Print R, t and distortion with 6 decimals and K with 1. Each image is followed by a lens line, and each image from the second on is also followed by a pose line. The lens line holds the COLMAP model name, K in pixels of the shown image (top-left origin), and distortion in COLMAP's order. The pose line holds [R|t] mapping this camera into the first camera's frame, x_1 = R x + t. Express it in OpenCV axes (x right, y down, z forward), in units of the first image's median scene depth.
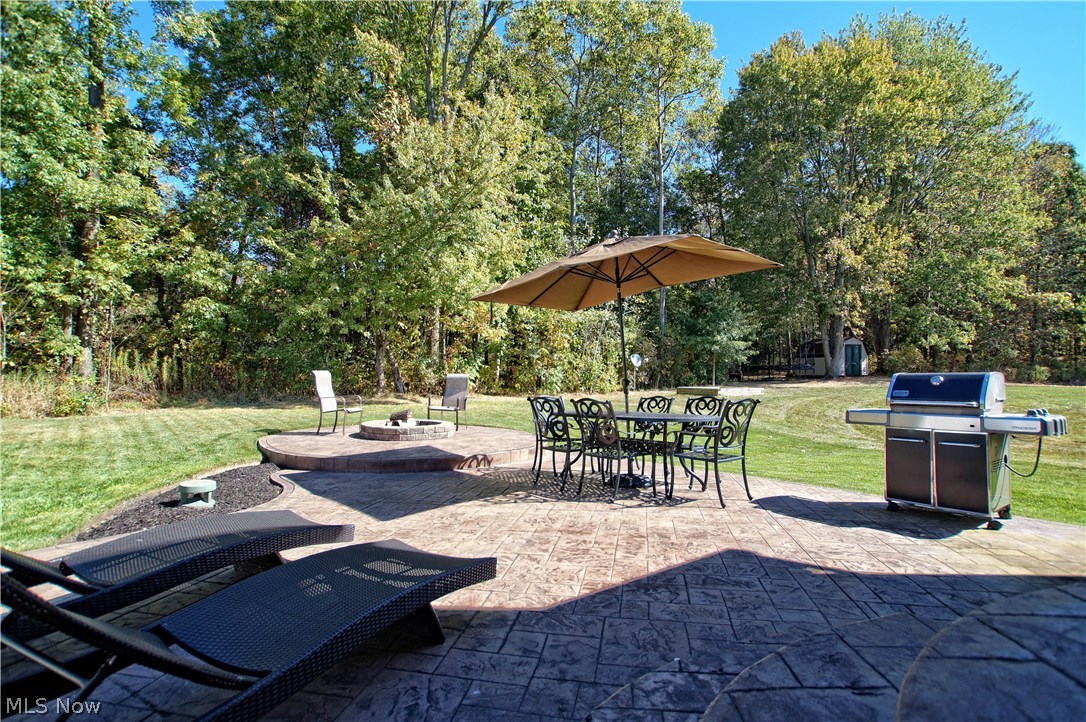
lens RADIAL K [[509.5, 0, 543.3], [0, 509.5, 365.1], [0, 0, 1]] dist [-0.052328, 0.017759]
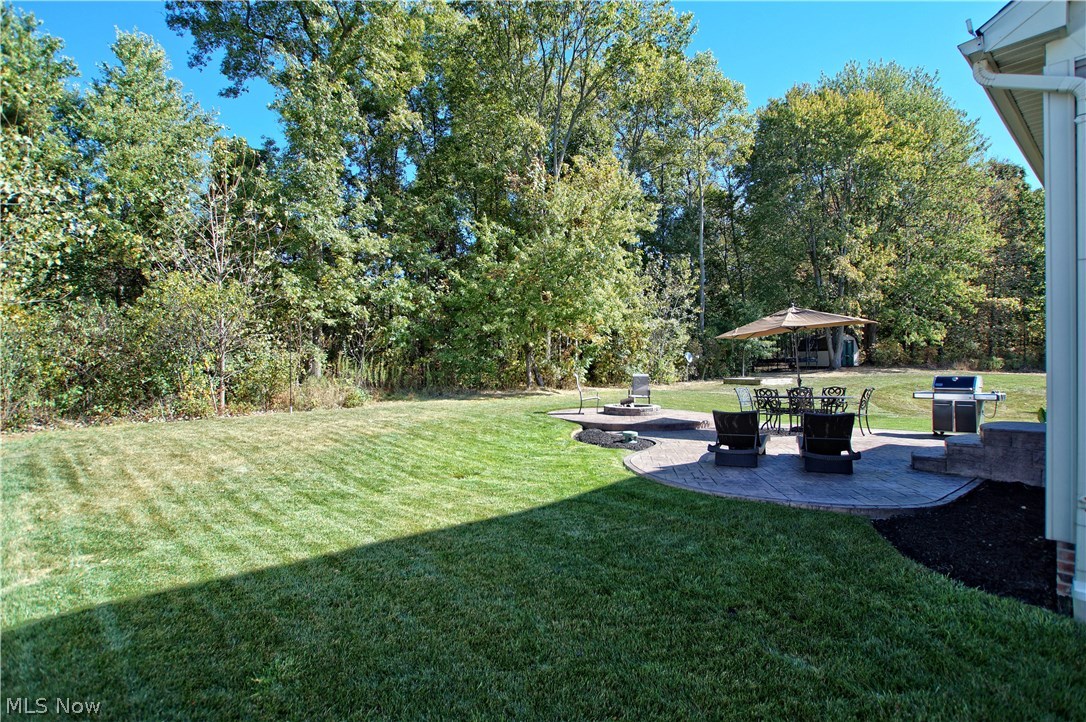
lens RADIAL K [[519.9, 0, 543.0], [0, 519.9, 361.0], [0, 0, 1]] dist [-0.061209, 0.025085]
pose [[0.998354, -0.009811, 0.056508, -0.210598], [0.009087, 0.999874, 0.013044, -0.017053], [-0.056628, -0.012509, 0.998317, -0.208419]]
